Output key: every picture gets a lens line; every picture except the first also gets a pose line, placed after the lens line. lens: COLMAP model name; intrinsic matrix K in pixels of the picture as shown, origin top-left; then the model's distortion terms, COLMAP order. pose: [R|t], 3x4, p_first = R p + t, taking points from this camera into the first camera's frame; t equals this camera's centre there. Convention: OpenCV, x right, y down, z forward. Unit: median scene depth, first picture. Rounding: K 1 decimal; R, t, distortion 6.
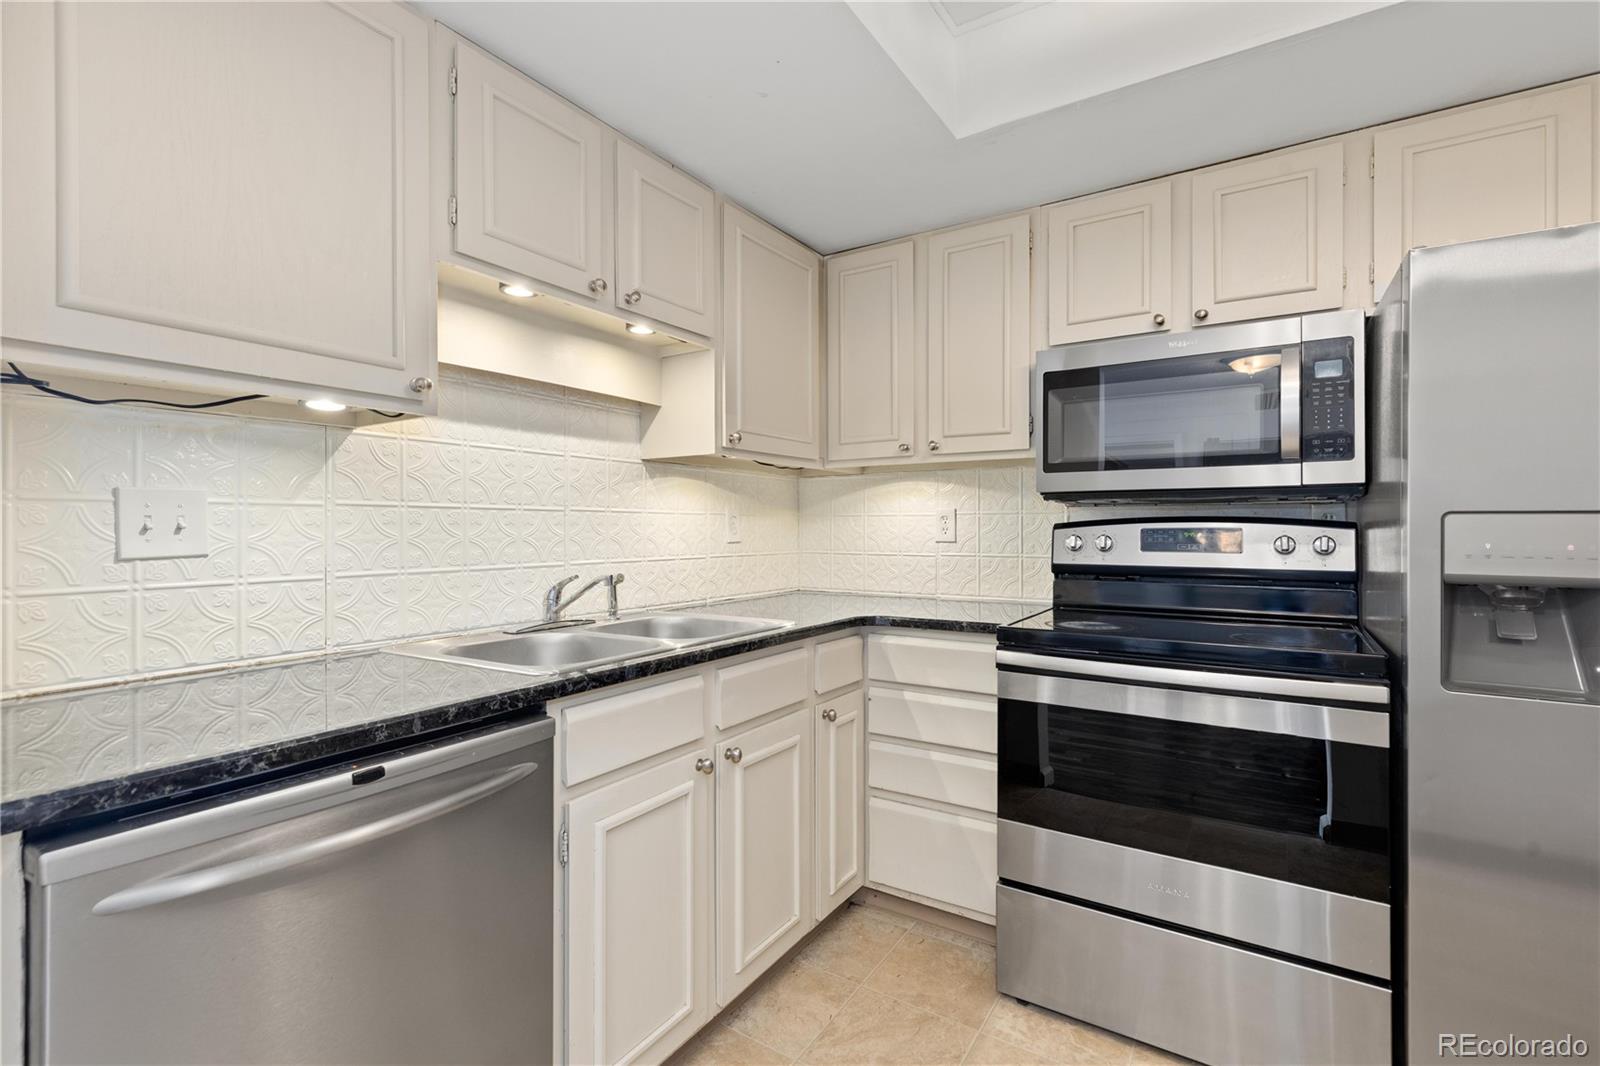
lens RADIAL K [[729.5, 0, 796.2], [0, 729.5, 524.6], [0, 0, 1]] dist [0.011219, -0.001532]
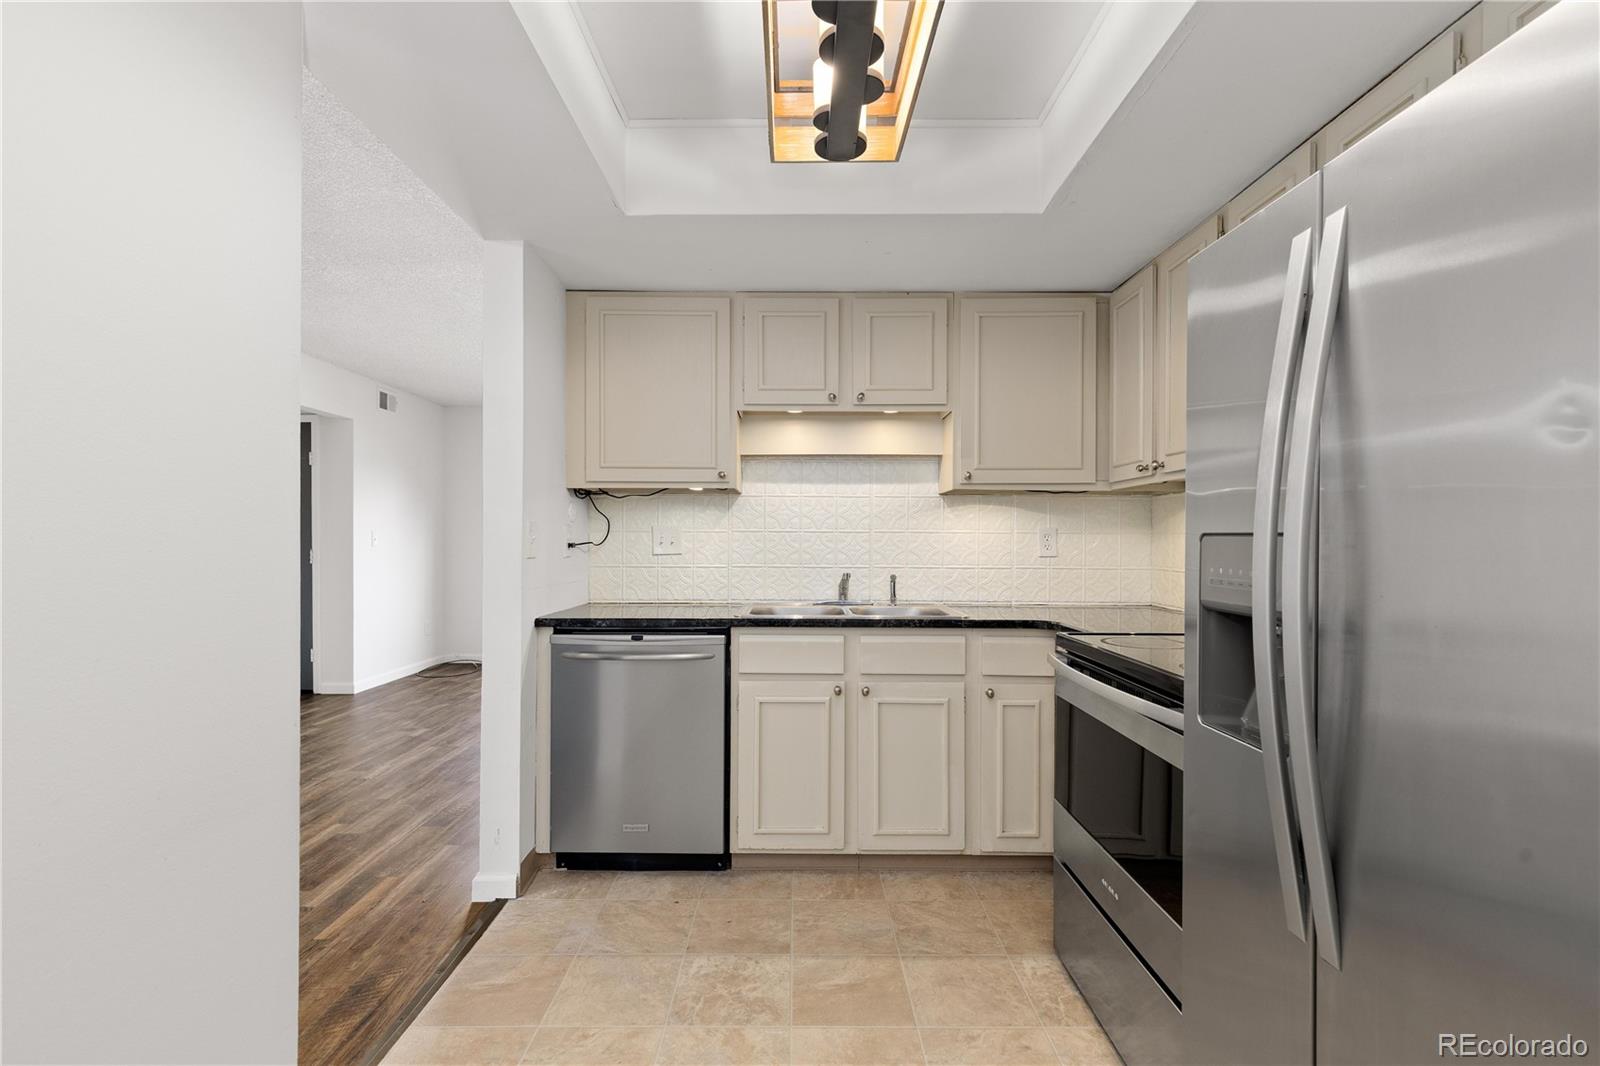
lens RADIAL K [[729.5, 0, 794.4], [0, 729.5, 544.3], [0, 0, 1]] dist [0.011219, -0.001532]
pose [[0.538012, 0.008482, -0.842894, 0.953710], [-0.001324, 0.999957, 0.009217, -0.008267], [0.842936, -0.003843, 0.538000, 0.035360]]
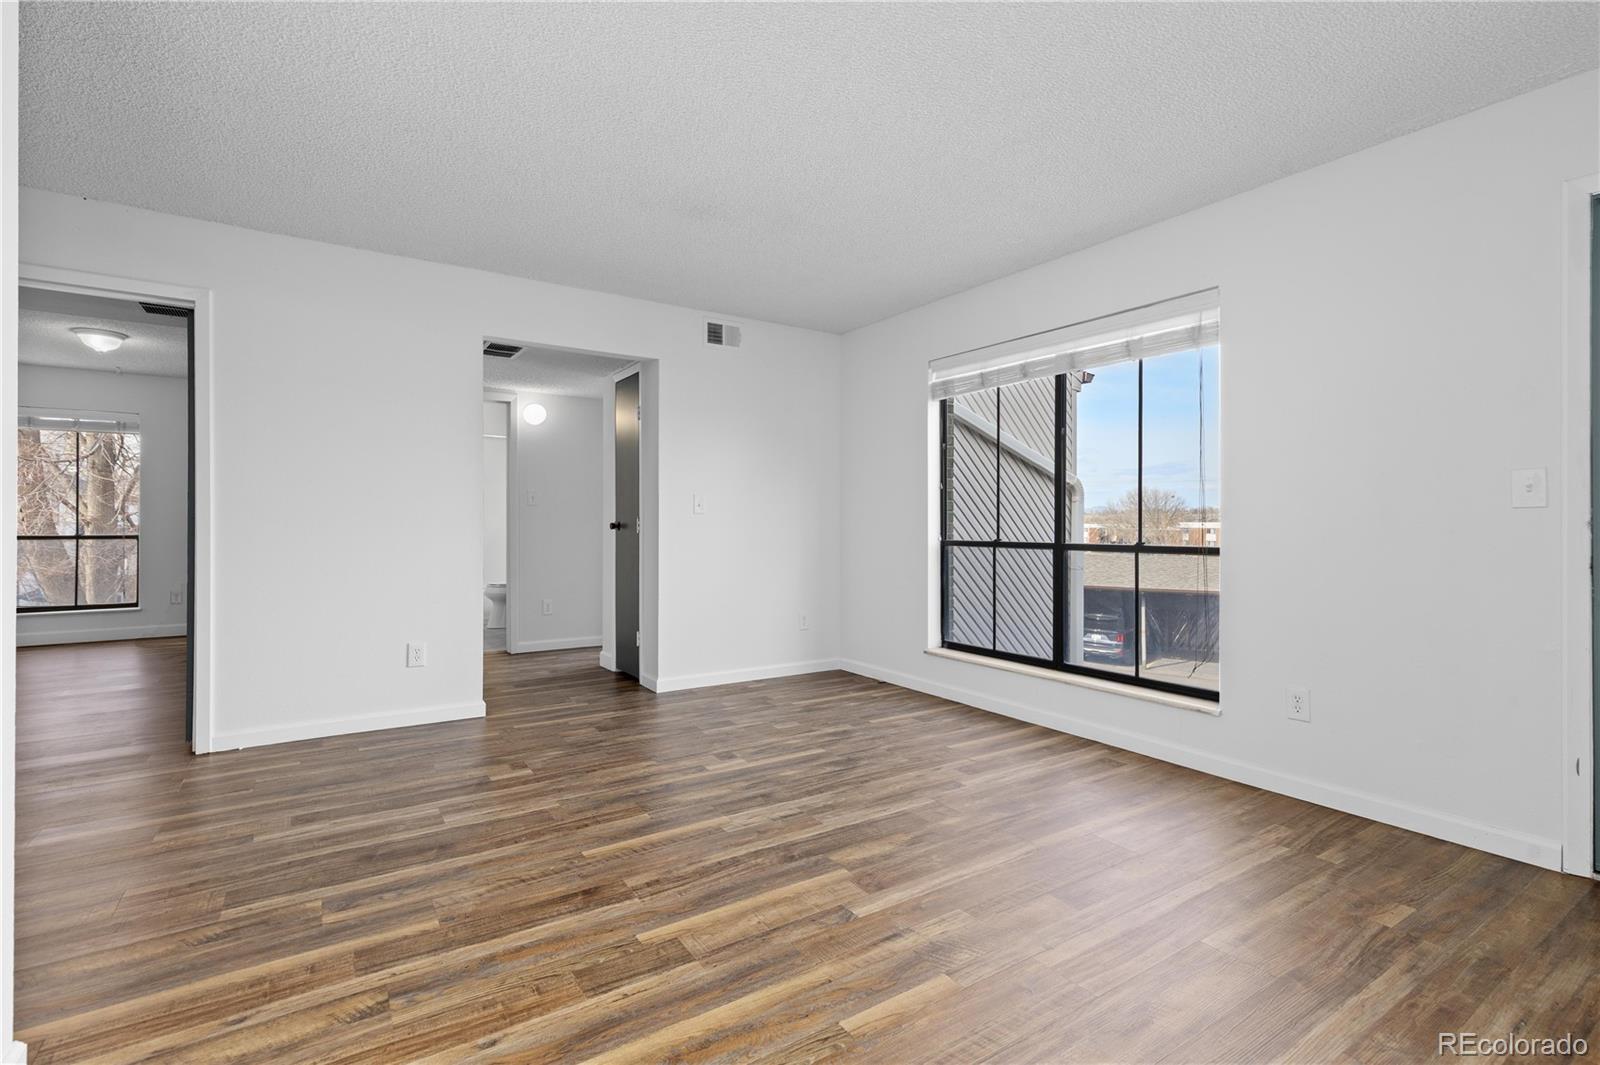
lens RADIAL K [[729.5, 0, 795.8], [0, 729.5, 532.8], [0, 0, 1]] dist [0.011219, -0.001532]
pose [[-0.397656, 0.018989, -0.917338, -0.418431], [0.006190, 0.999819, 0.018013, 0.052772], [0.917514, 0.001484, -0.397701, 1.495633]]
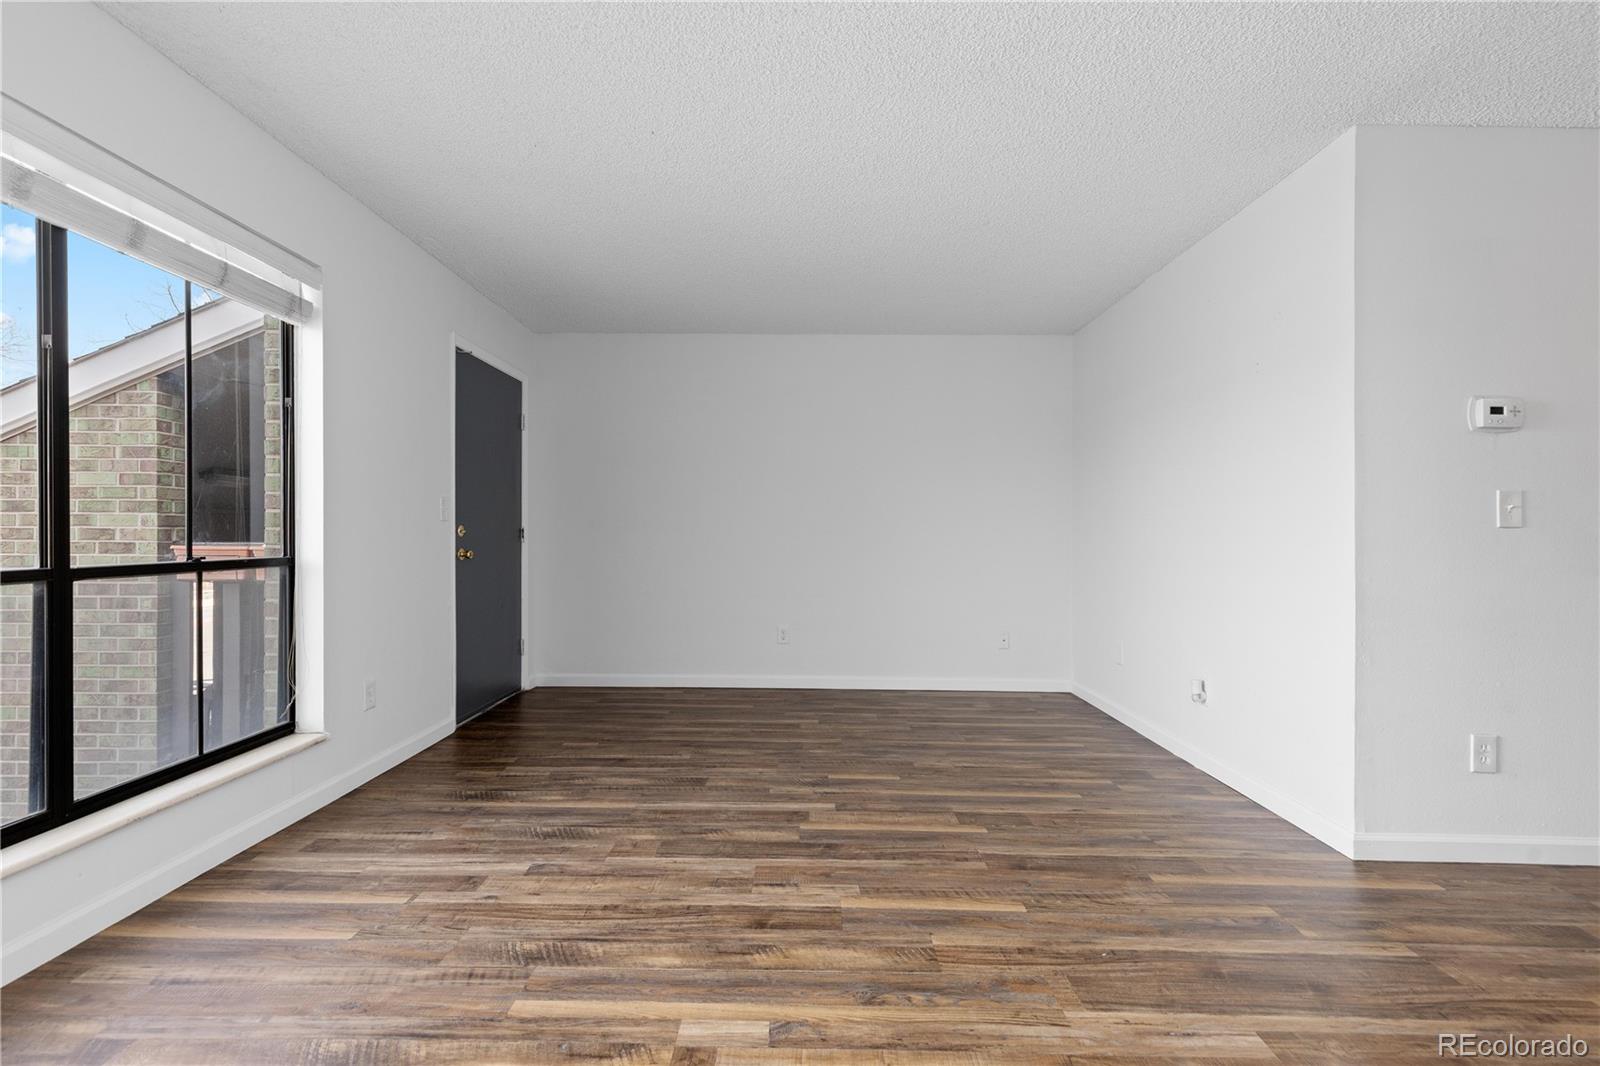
lens RADIAL K [[729.5, 0, 797.8], [0, 729.5, 529.3], [0, 0, 1]] dist [0.011219, -0.001532]
pose [[0.843204, 0.016417, 0.537343, -2.263288], [-0.015903, 0.999858, -0.005593, 0.061968], [-0.537358, -0.003829, 0.843345, -0.046960]]
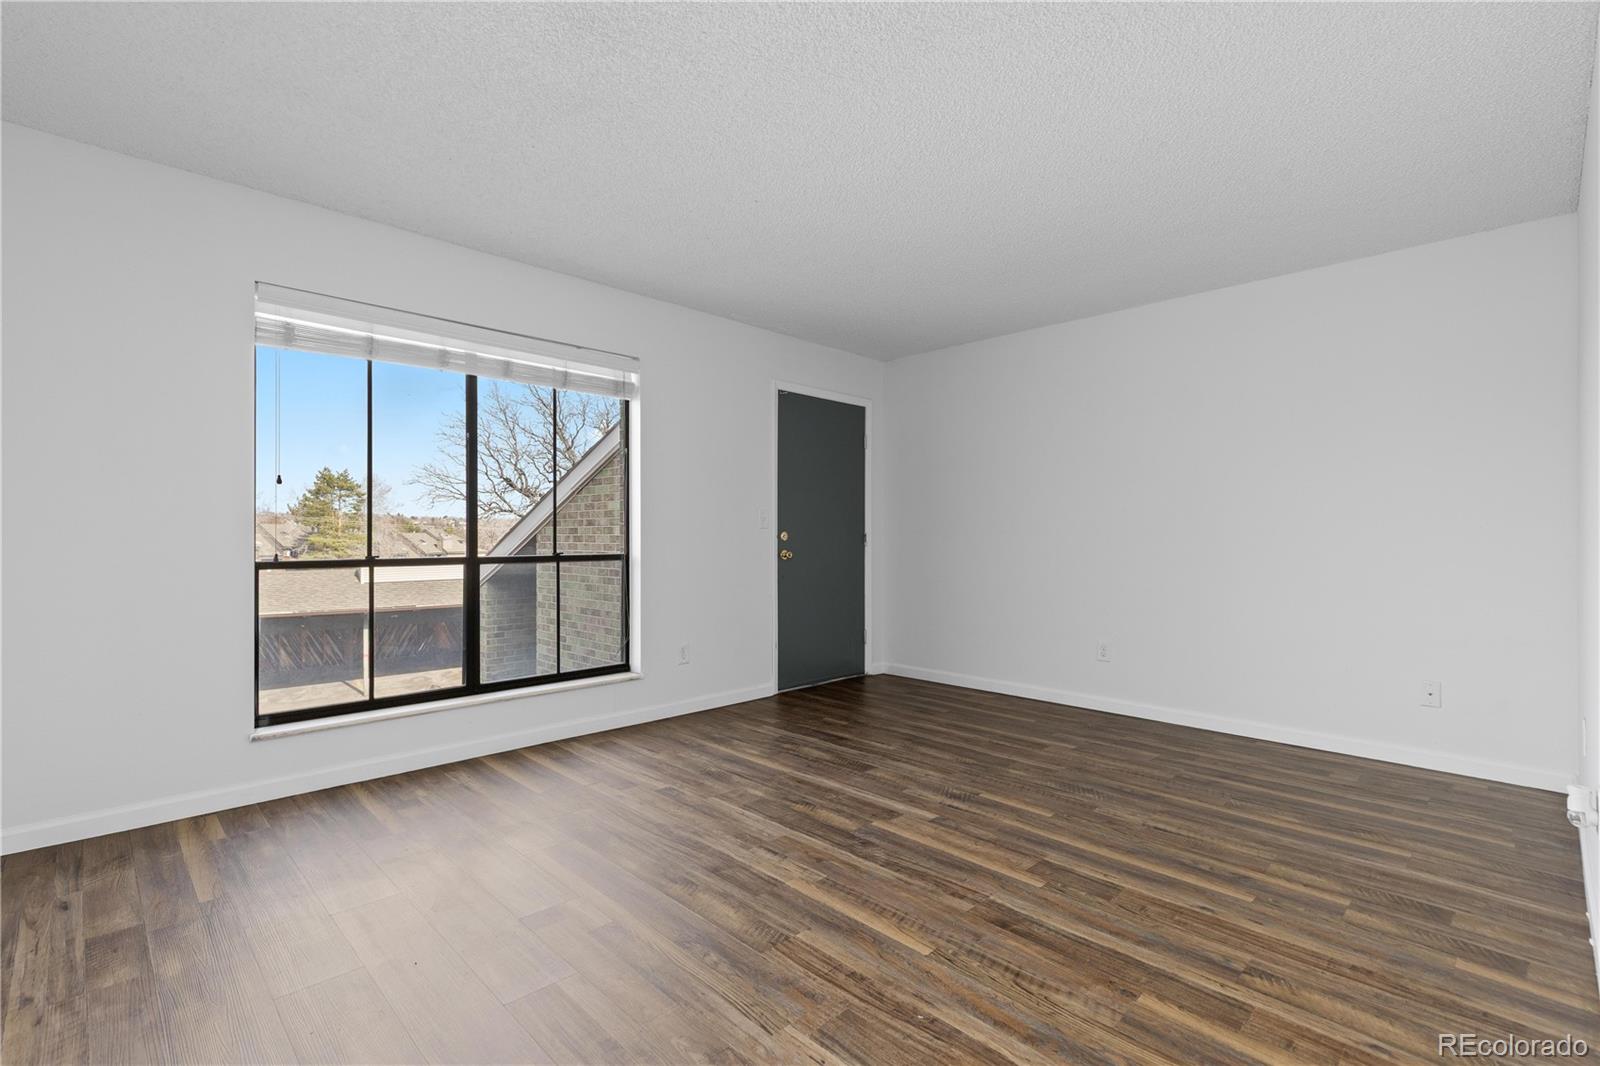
lens RADIAL K [[729.5, 0, 798.2], [0, 729.5, 538.4], [0, 0, 1]] dist [0.011219, -0.001532]
pose [[0.977655, 0.009729, -0.209991, -1.362156], [-0.008141, 0.999931, 0.008427, 0.054270], [0.210058, -0.006529, 0.977667, -0.300385]]
